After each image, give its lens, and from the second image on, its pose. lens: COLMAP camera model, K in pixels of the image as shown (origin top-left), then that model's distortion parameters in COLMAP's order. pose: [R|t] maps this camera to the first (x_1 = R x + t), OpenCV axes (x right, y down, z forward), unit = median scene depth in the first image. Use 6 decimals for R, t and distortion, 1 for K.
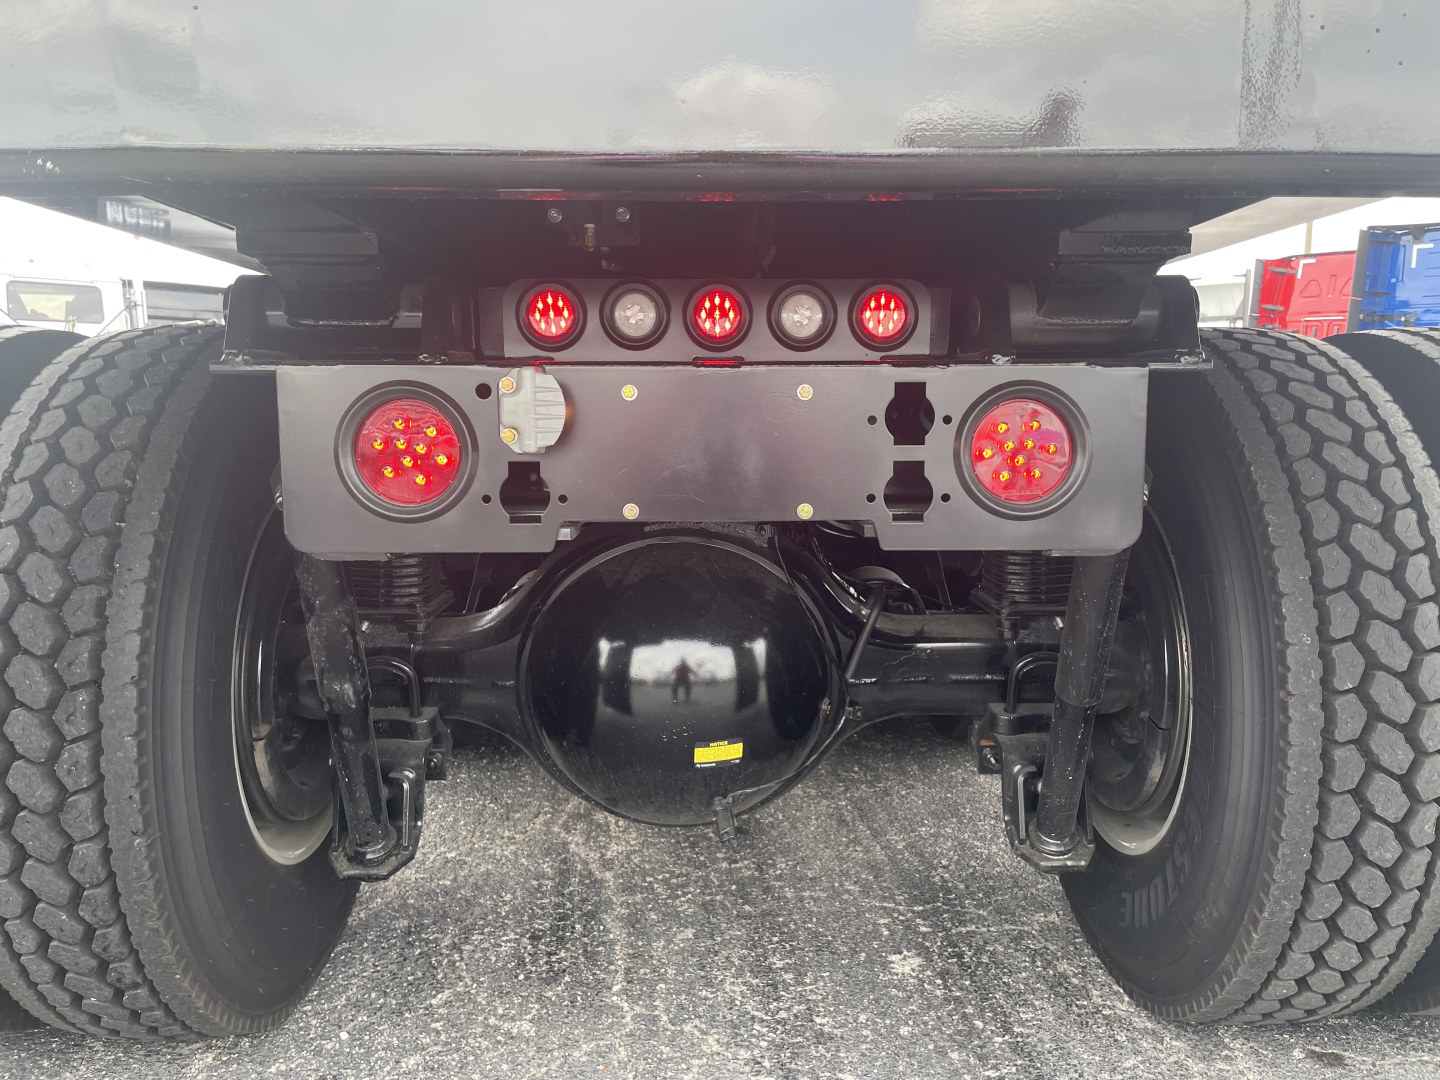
lens RADIAL K [[1096.9, 0, 725.0], [0, 1096.9, 538.1], [0, 0, 1]] dist [0.083144, -0.115387]
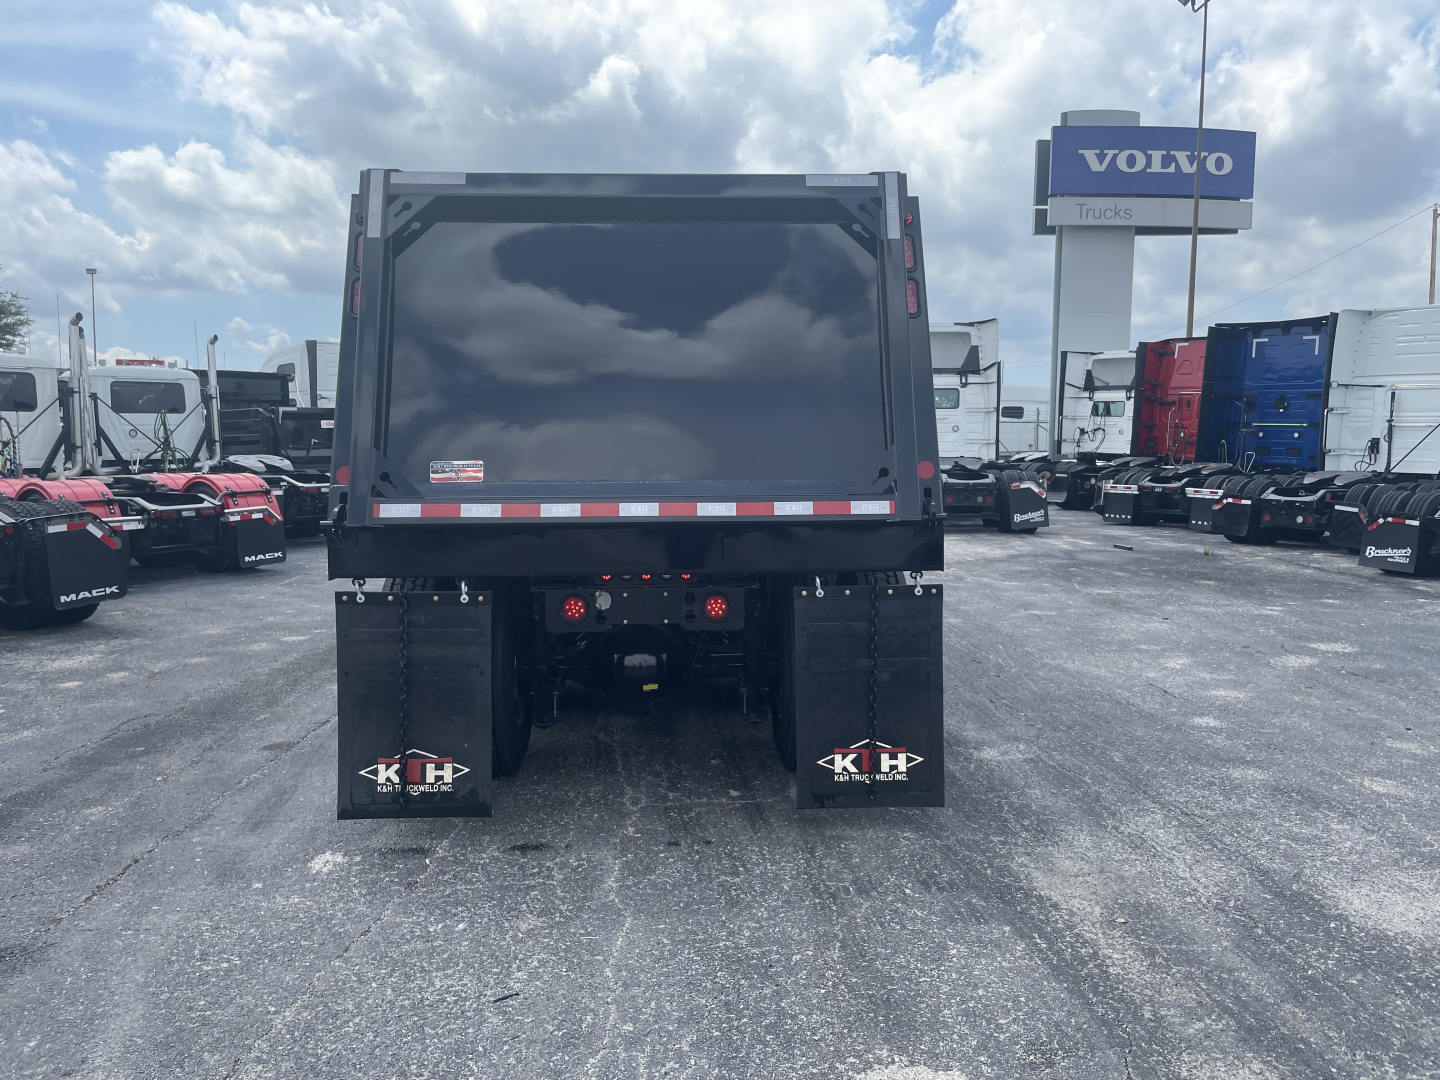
lens RADIAL K [[1096.9, 0, 725.0], [0, 1096.9, 538.1], [0, 0, 1]] dist [0.083144, -0.115387]
pose [[0.999804, -0.005308, 0.019058, 0.149020], [0.005828, 0.999610, -0.027323, -0.154819], [-0.018906, 0.027429, 0.999445, -2.210768]]
